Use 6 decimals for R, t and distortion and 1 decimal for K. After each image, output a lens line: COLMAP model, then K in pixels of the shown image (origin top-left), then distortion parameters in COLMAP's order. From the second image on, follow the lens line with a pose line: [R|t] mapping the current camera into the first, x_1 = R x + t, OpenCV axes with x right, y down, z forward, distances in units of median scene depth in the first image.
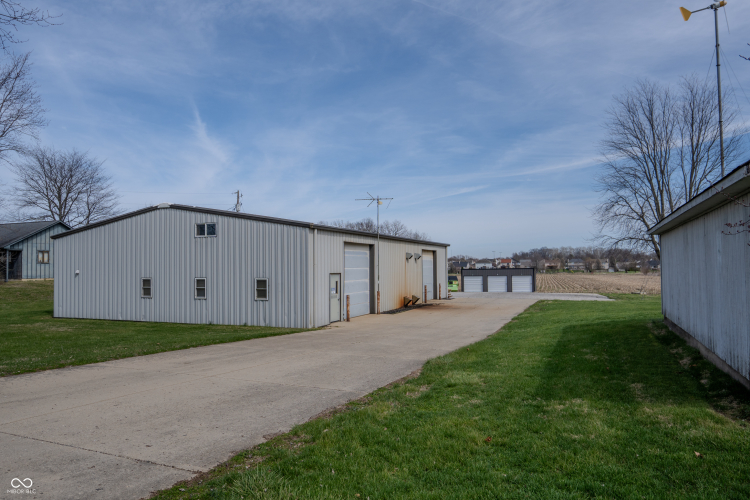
lens RADIAL K [[509.0, 0, 375.0], [0, 509.0, 250.0], [0, 0, 1]] dist [-0.111428, 0.049577]
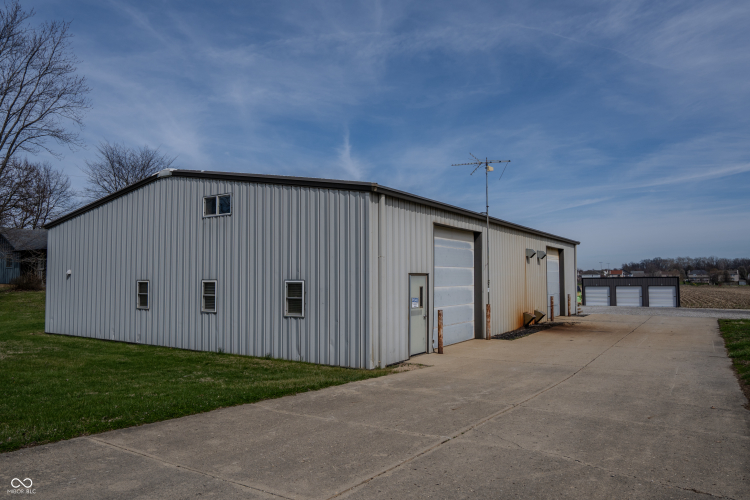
lens RADIAL K [[509.0, 0, 375.0], [0, 509.0, 250.0], [0, 0, 1]] dist [-0.111428, 0.049577]
pose [[0.981596, -0.004329, -0.190922, -0.012323], [-0.000047, 0.999738, -0.022907, 0.027972], [0.190971, 0.022494, 0.981338, 0.355539]]
